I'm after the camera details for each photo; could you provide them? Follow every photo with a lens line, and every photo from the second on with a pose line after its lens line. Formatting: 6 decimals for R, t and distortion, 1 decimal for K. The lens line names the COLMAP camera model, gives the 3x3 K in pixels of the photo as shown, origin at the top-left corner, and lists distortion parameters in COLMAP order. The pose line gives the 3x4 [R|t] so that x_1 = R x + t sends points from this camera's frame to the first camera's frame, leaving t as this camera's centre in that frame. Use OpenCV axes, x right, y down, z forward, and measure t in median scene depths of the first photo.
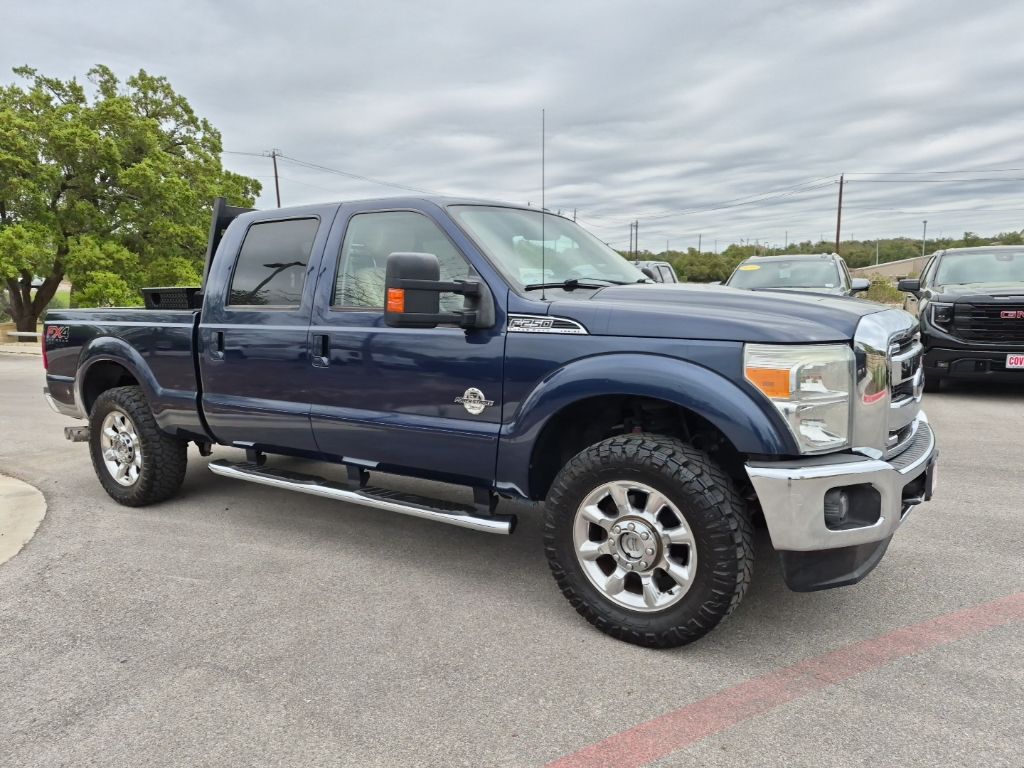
lens RADIAL K [[711.4, 0, 517.9], [0, 711.4, 379.0], [0, 0, 1]] dist [0.094704, -0.105107]
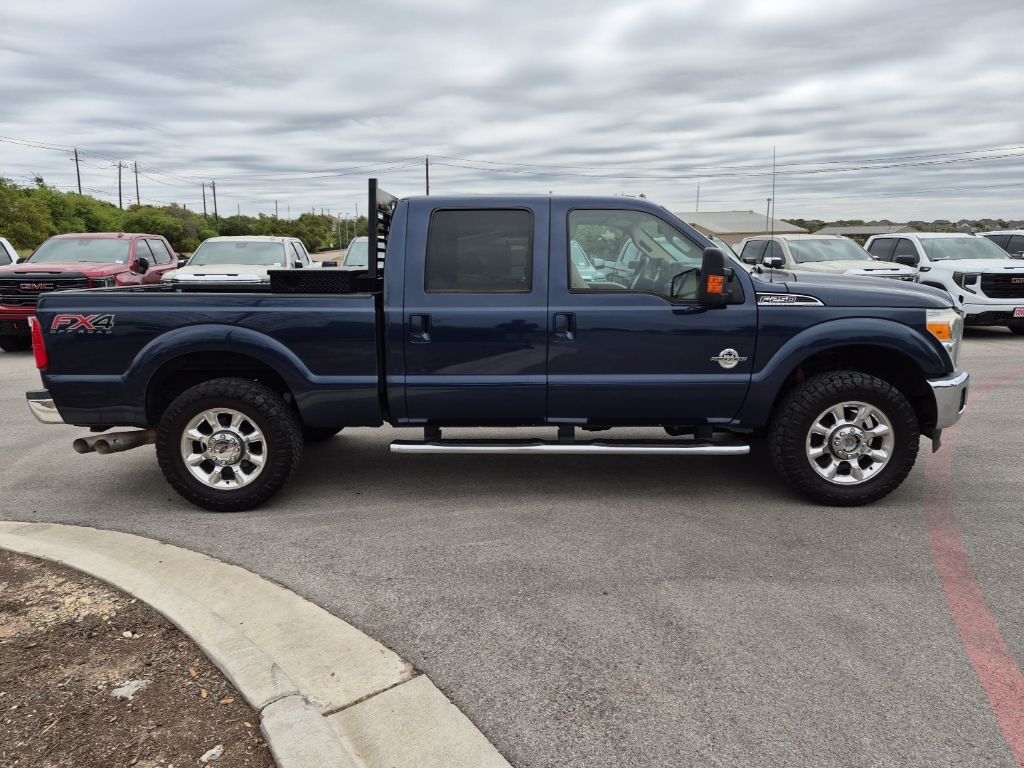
lens RADIAL K [[711.4, 0, 517.9], [0, 711.4, 379.0], [0, 0, 1]] dist [0.094704, -0.105107]
pose [[0.834785, -0.082167, 0.544411, -1.141375], [0.059088, 0.996461, 0.059790, -0.035178], [-0.547397, -0.017744, 0.836685, 0.088599]]
